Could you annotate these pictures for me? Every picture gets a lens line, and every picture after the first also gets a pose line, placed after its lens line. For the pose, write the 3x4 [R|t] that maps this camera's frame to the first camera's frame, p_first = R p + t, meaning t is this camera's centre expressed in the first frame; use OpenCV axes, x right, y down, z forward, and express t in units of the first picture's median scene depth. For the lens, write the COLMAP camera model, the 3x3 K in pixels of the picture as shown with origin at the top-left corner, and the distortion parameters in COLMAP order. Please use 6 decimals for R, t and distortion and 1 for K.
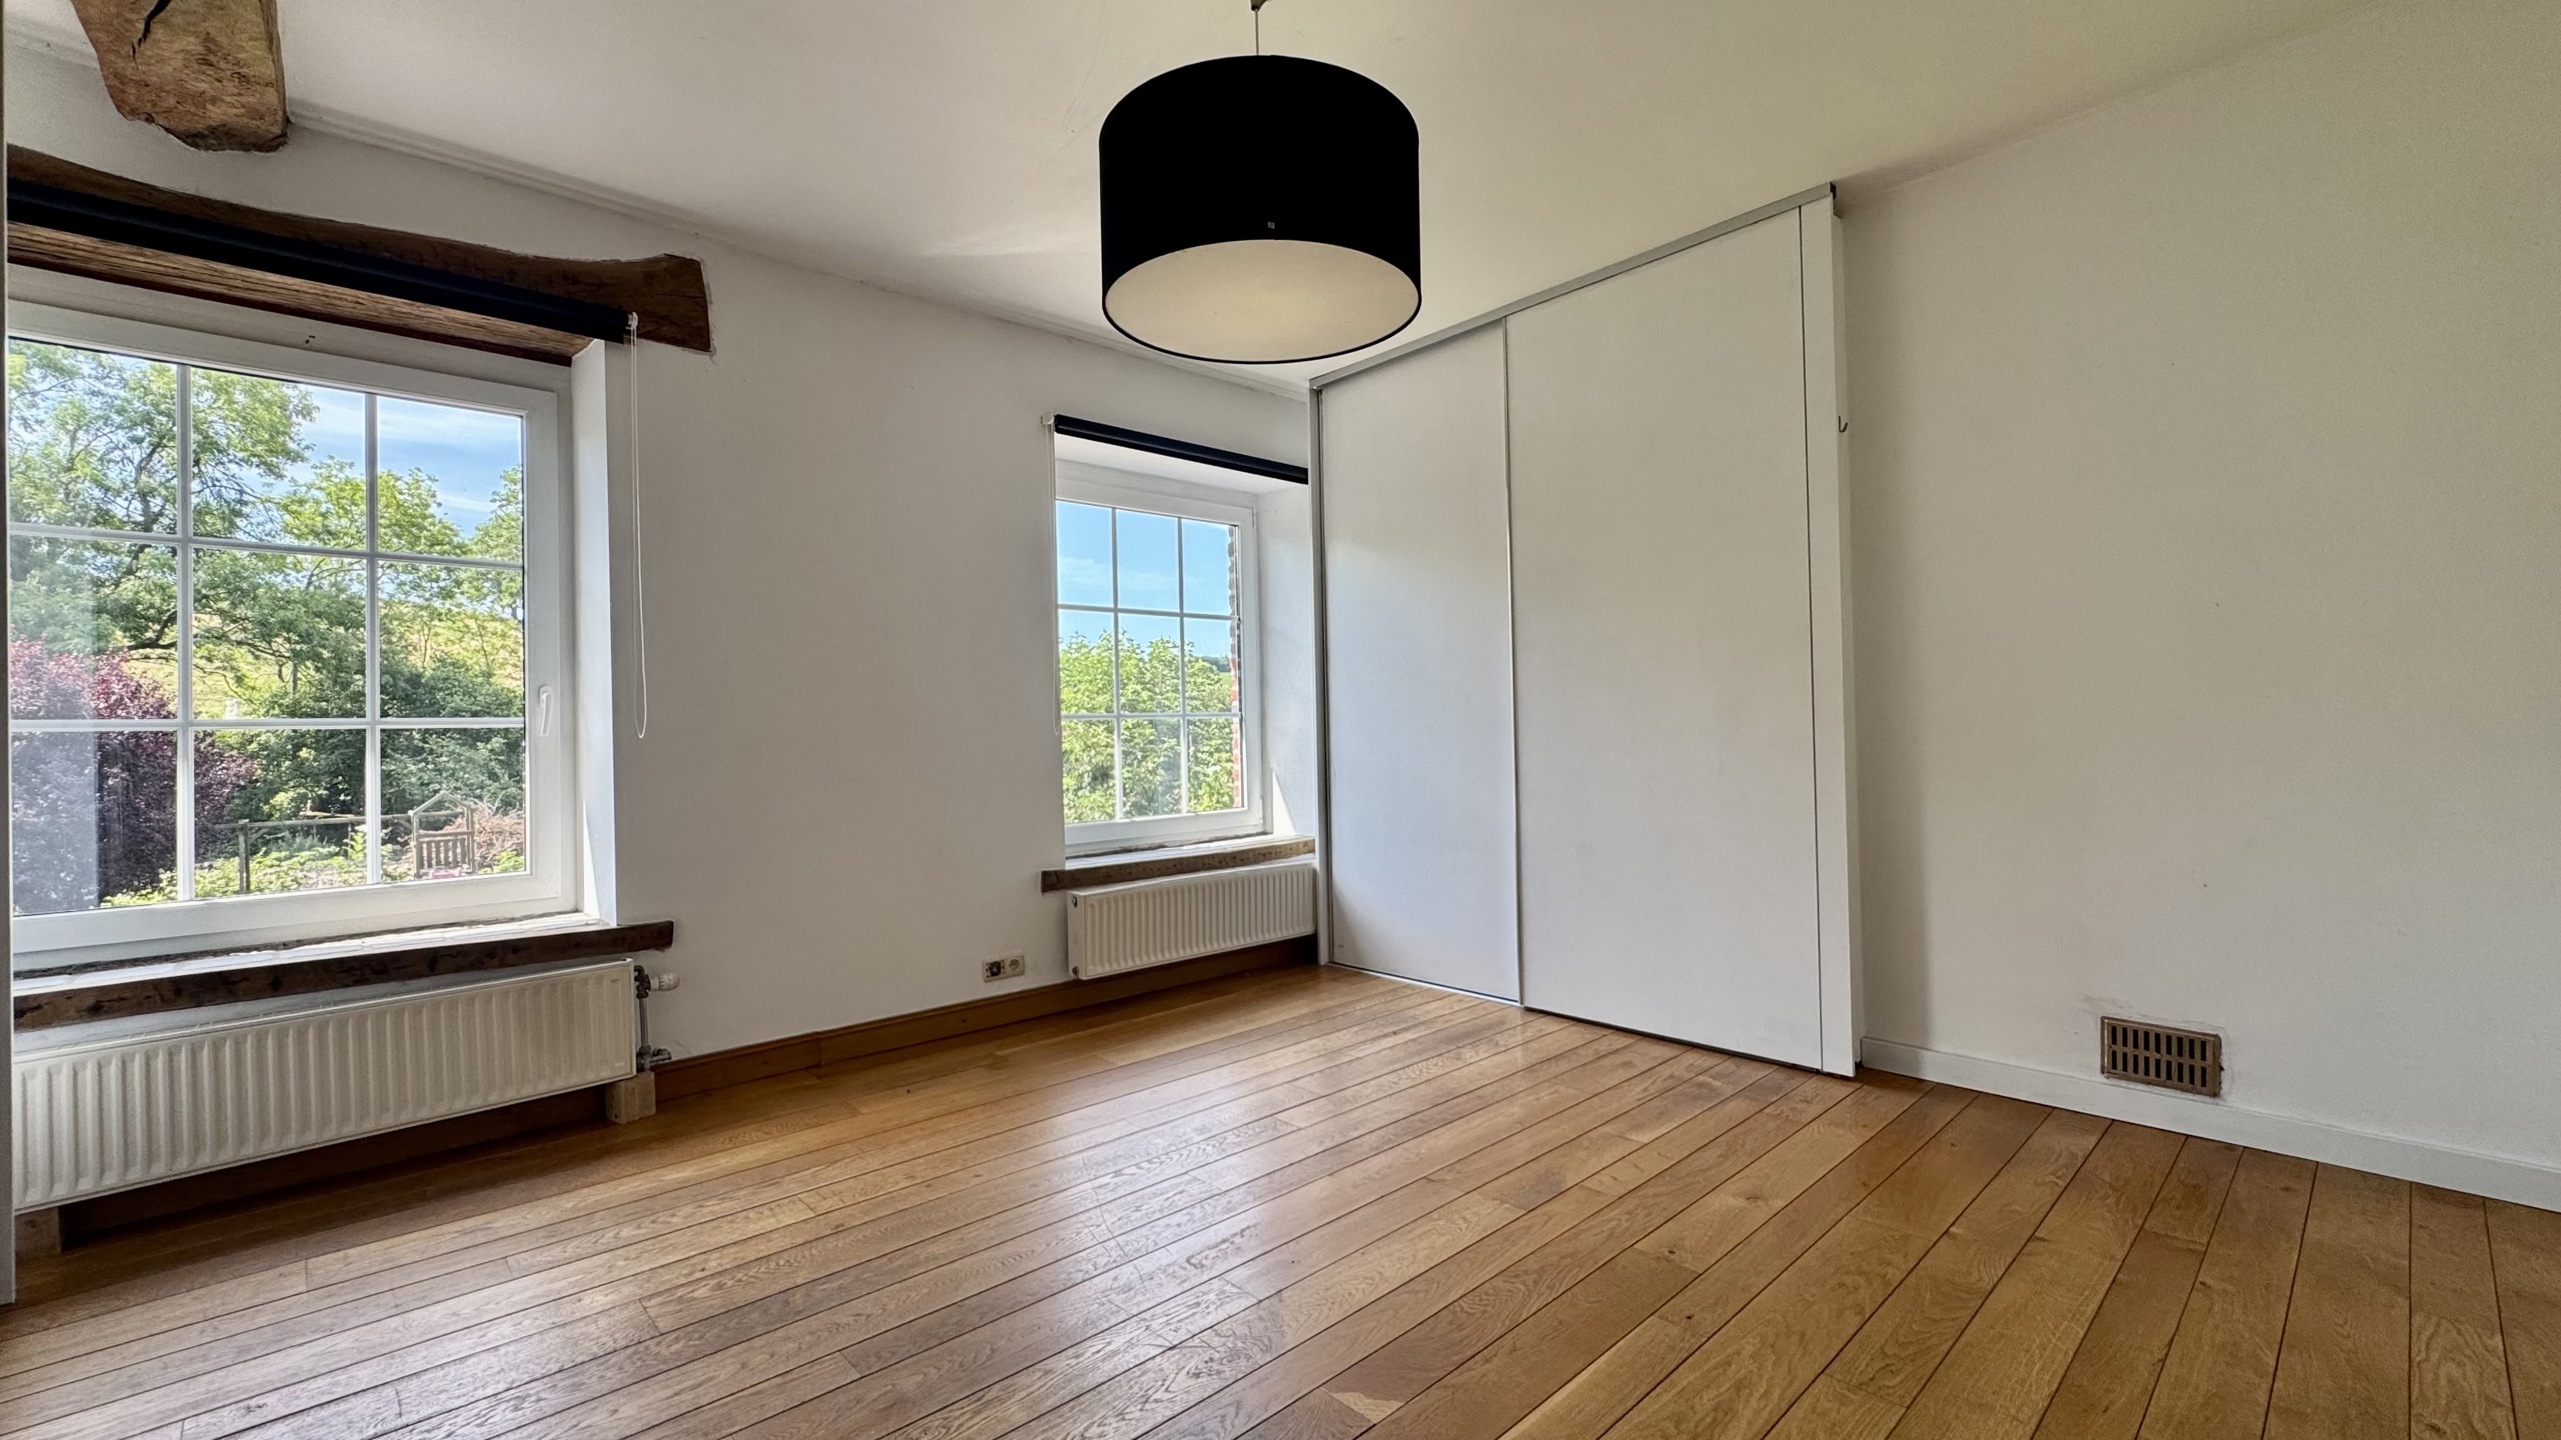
lens RADIAL K [[1044.8, 0, 1286.8], [0, 1044.8, 747.6], [0, 0, 1]] dist [-0.000299, 0.000133]
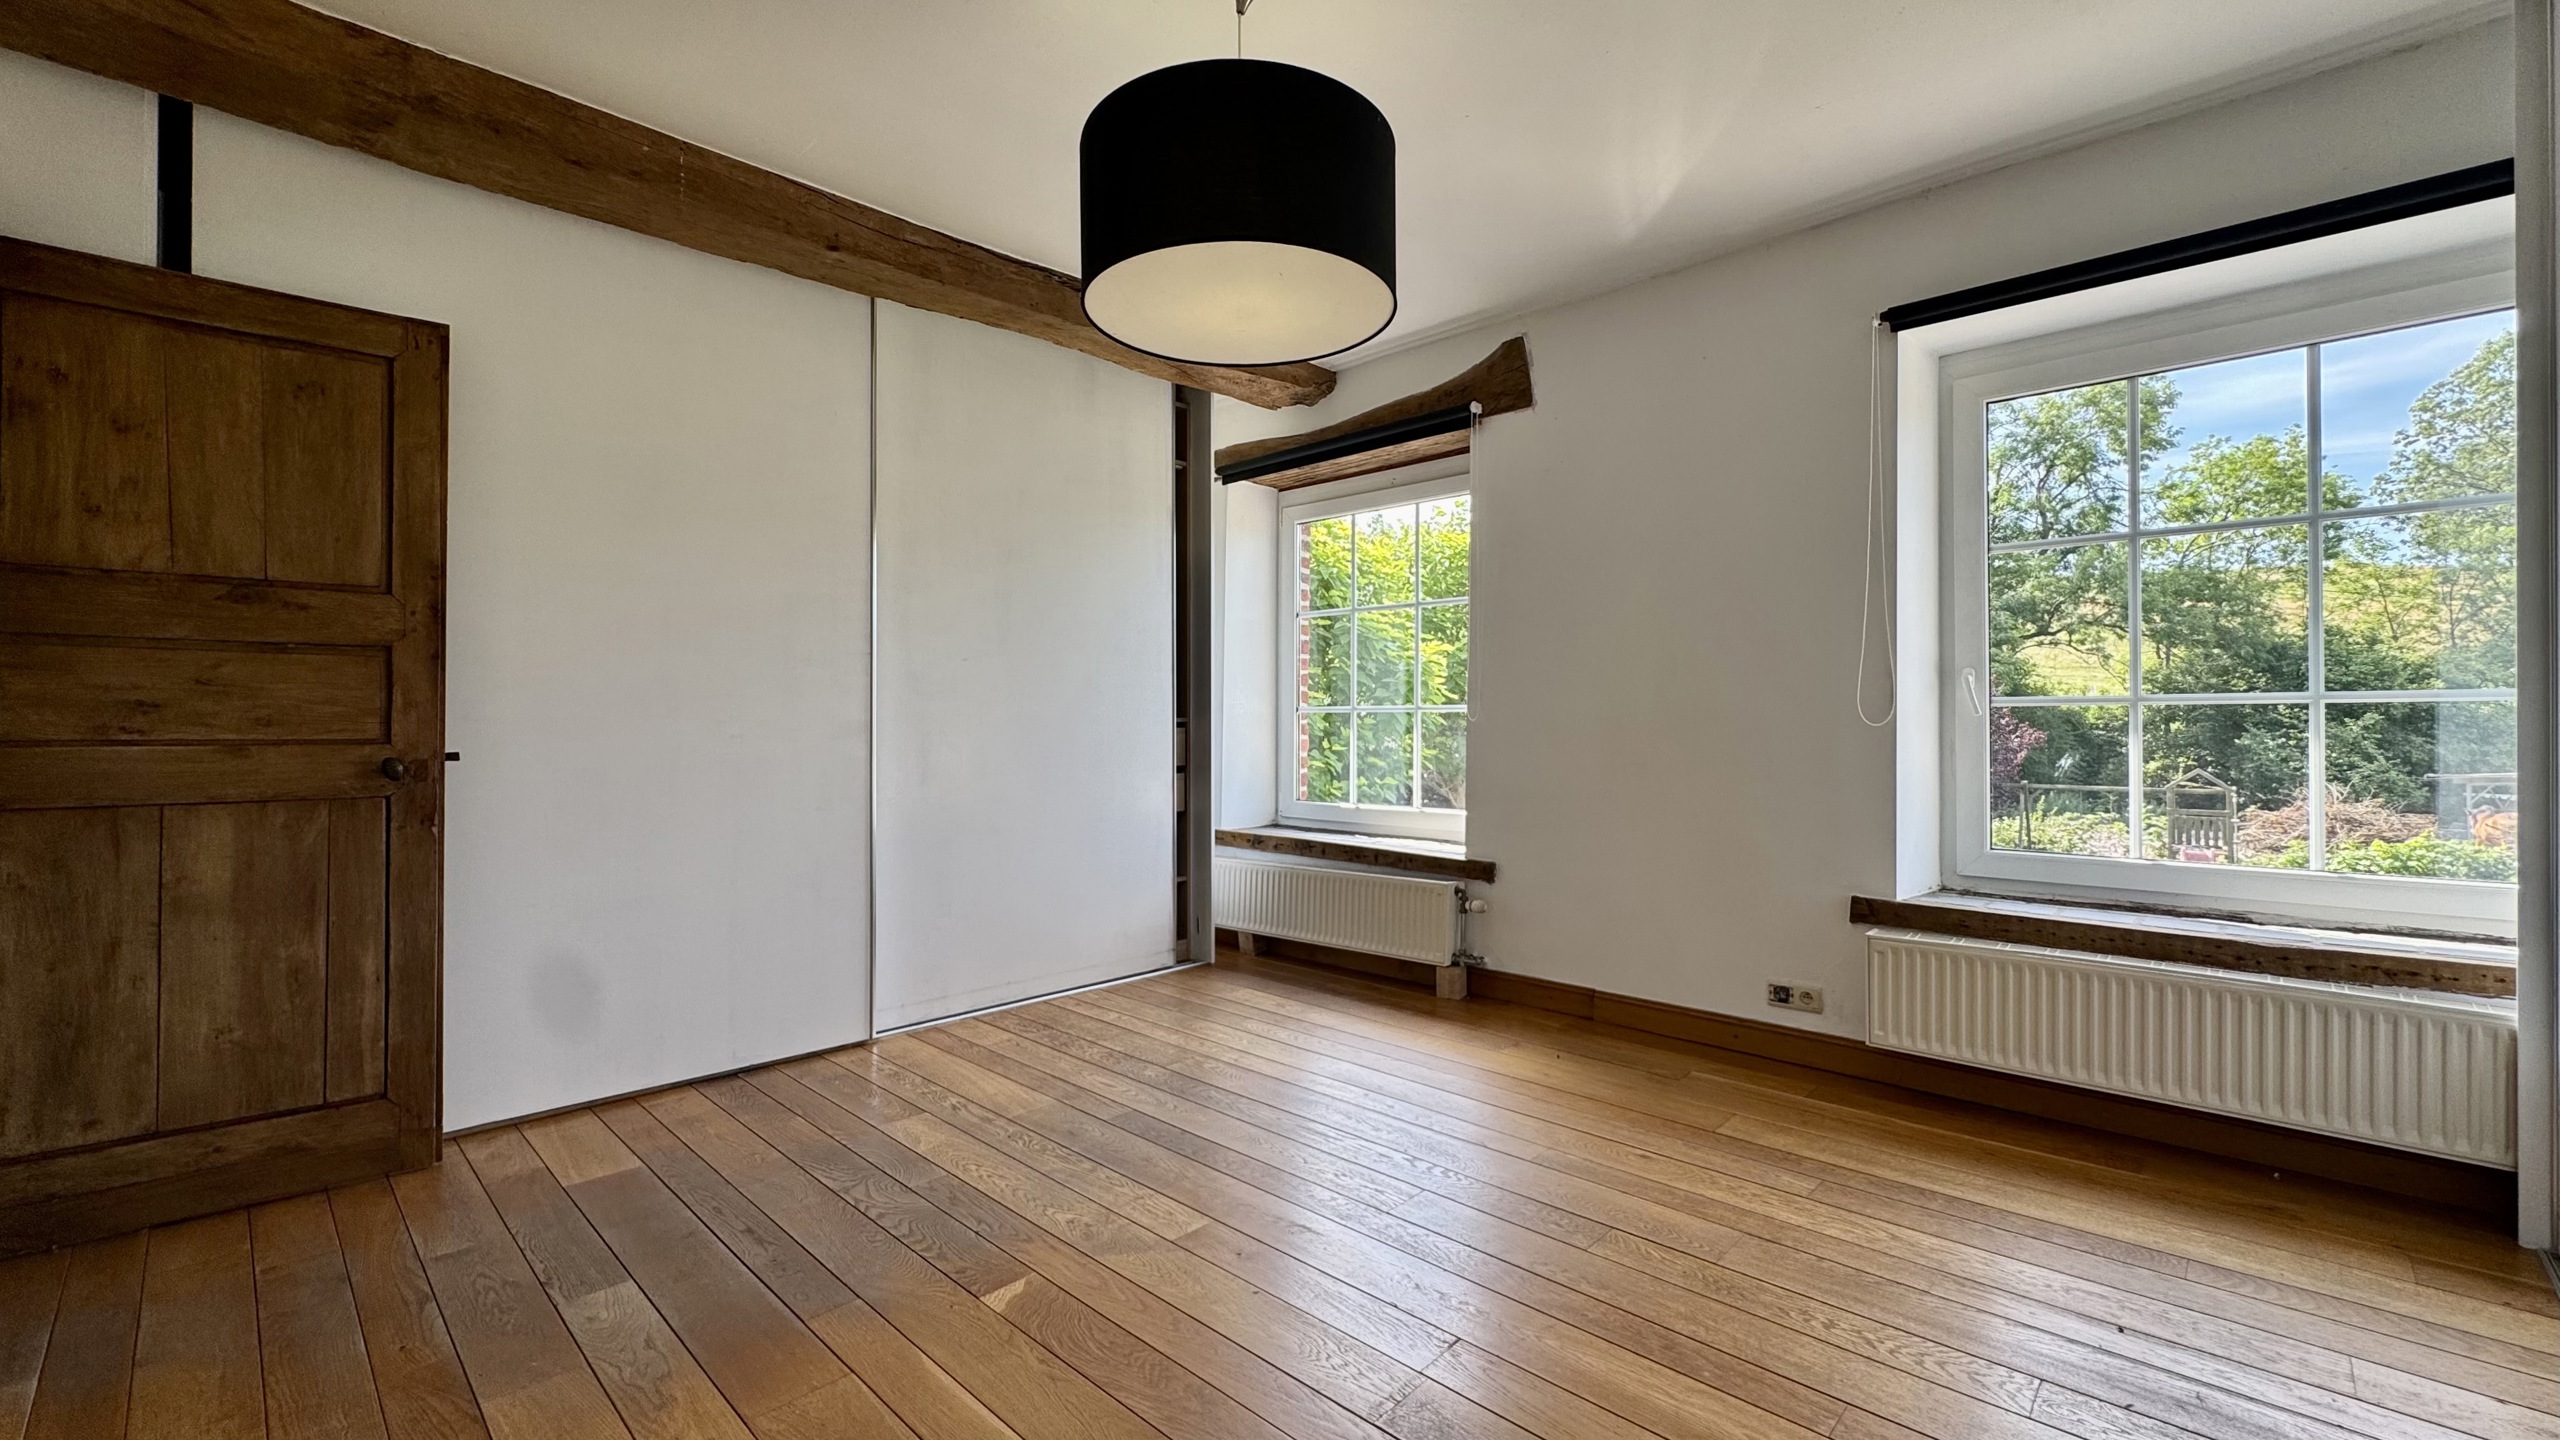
lens RADIAL K [[1033.1, 0, 1275.5], [0, 1033.1, 720.4], [0, 0, 1]] dist [-0.000454, -0.000268]
pose [[0.061912, 0.018378, -0.997912, 0.441745], [-0.018798, 0.999675, 0.017244, -0.016683], [0.997905, 0.017691, 0.062238, 0.431004]]
